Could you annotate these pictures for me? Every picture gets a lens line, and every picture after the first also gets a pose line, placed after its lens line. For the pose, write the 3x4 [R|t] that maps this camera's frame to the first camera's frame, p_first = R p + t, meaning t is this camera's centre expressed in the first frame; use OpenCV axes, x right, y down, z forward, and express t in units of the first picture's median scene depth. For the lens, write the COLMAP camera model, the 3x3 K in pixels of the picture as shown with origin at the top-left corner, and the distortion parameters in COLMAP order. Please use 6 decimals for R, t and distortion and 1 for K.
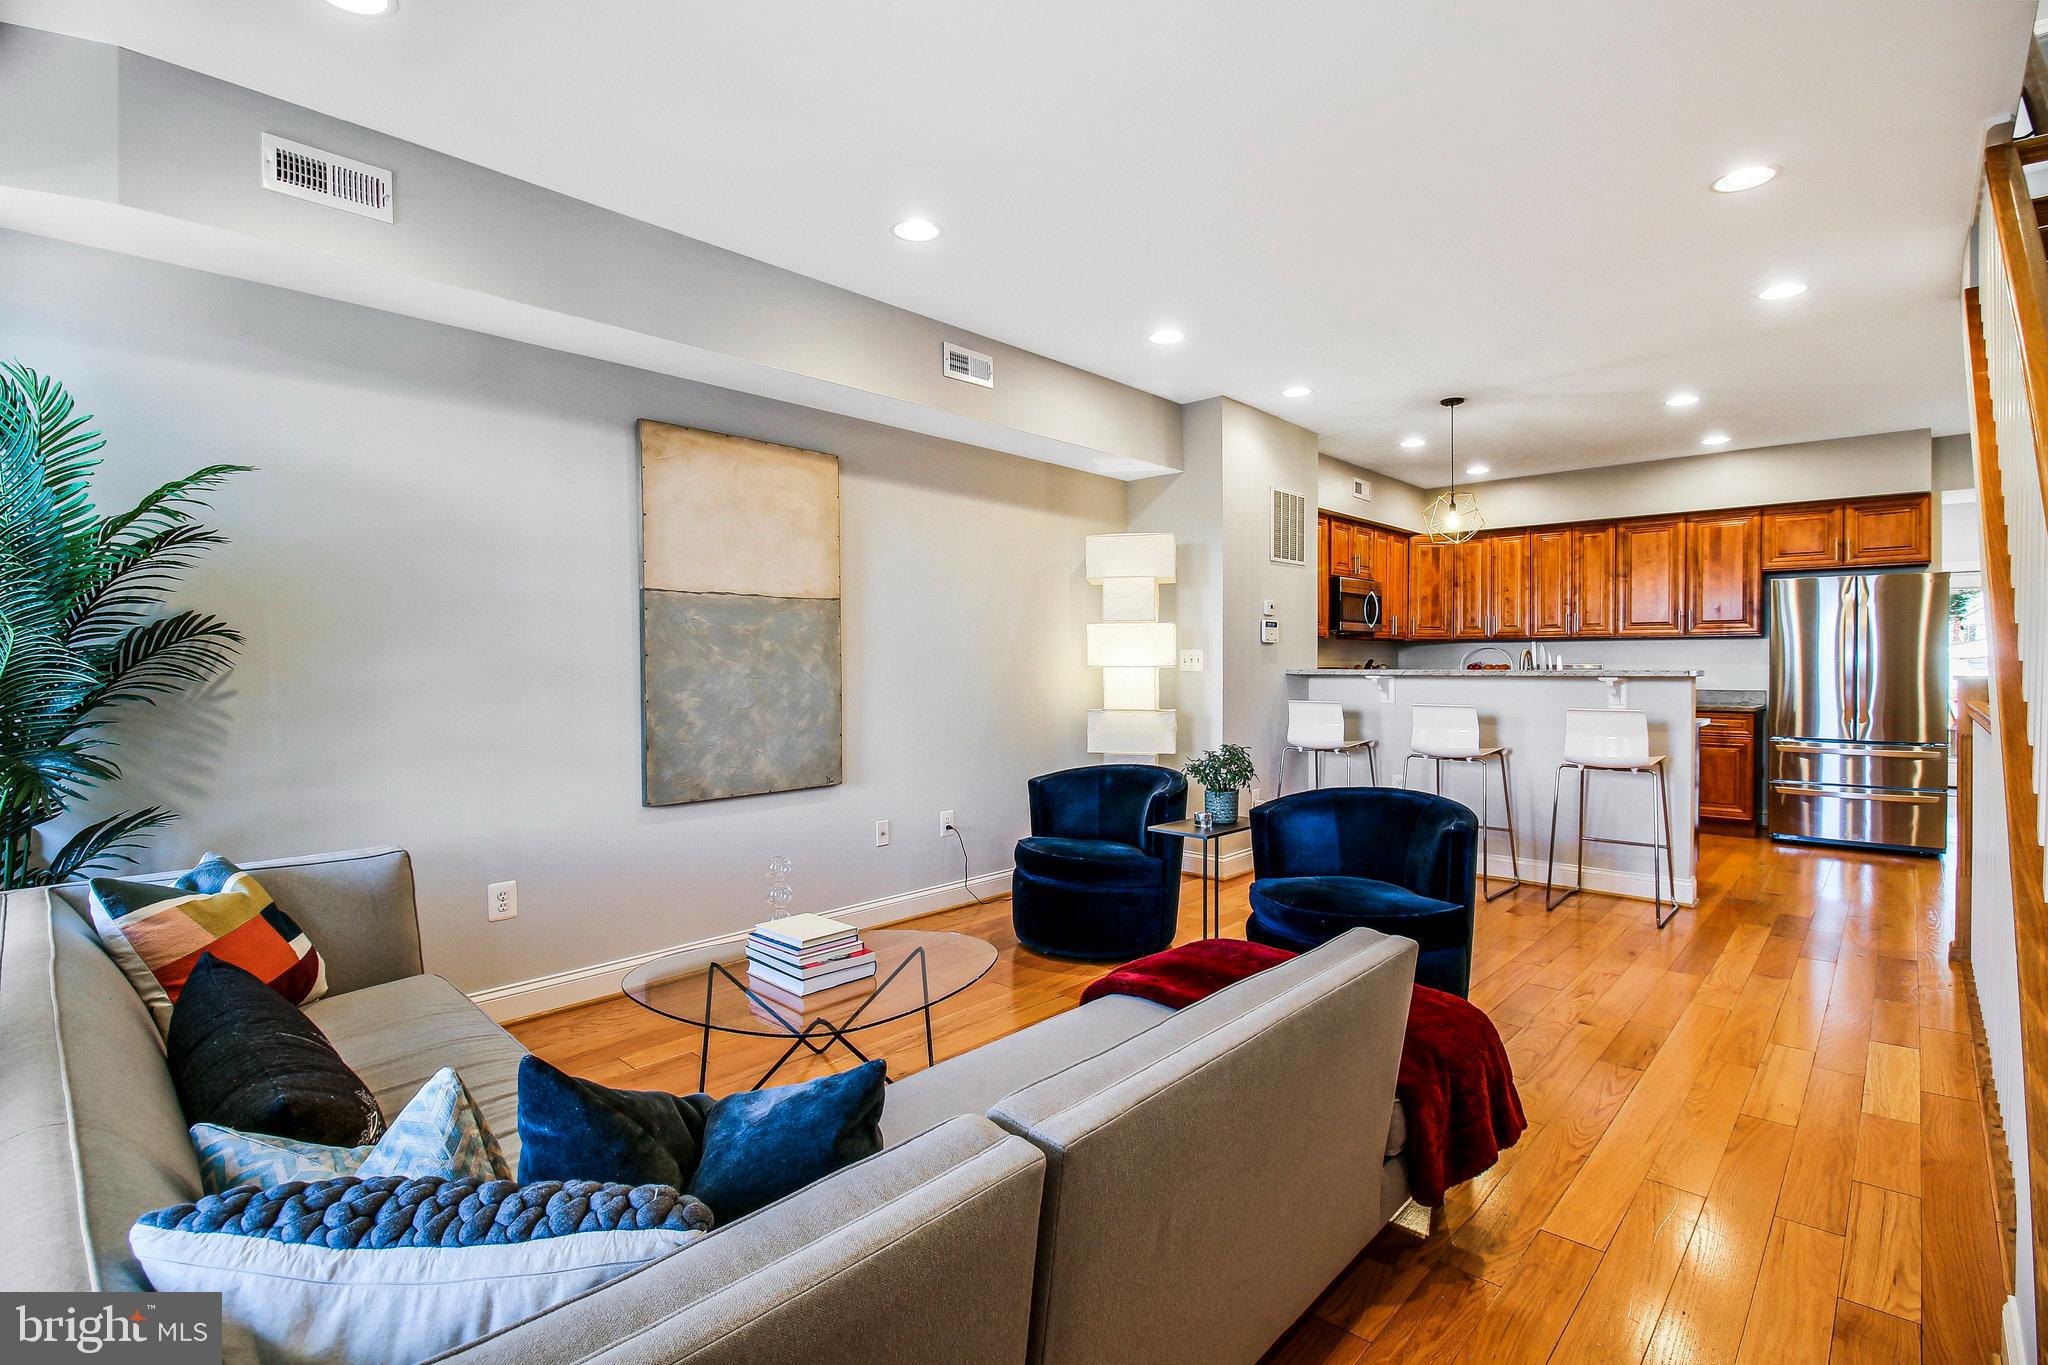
lens RADIAL K [[862.7, 0, 1032.3], [0, 862.7, 673.6], [0, 0, 1]] dist [-0.032101, -0.000253]
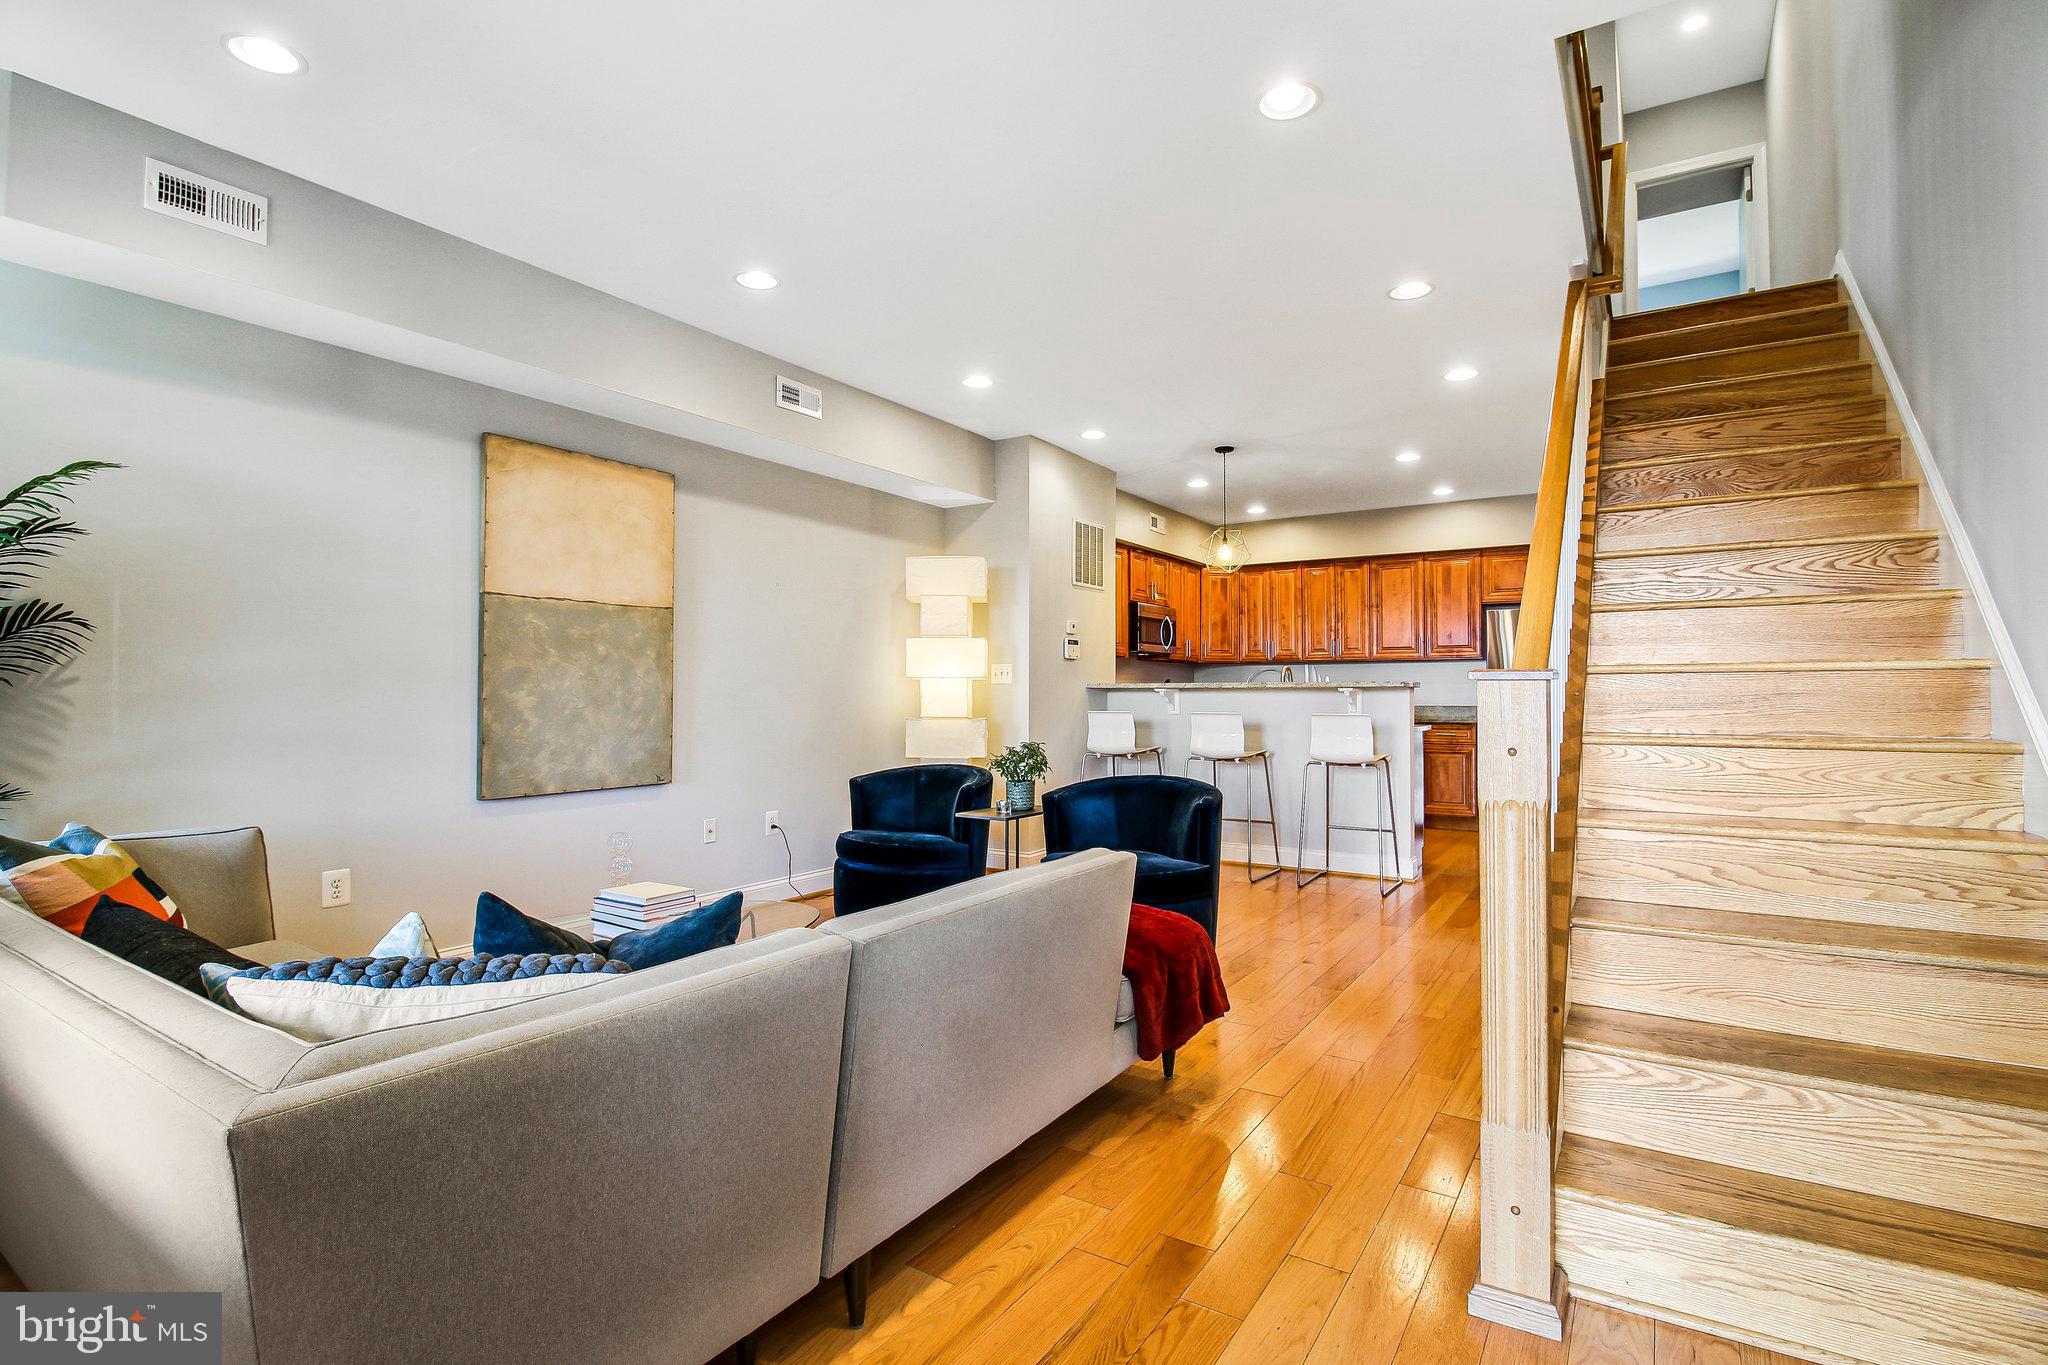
lens RADIAL K [[948.0, 0, 991.4], [0, 948.0, 690.4], [0, 0, 1]] dist [-0.040982, -0.001156]
pose [[0.990280, 0.013379, 0.138445, 0.006732], [-0.009156, 0.999474, -0.031097, 0.050594], [-0.138788, 0.029527, 0.989882, -0.218393]]
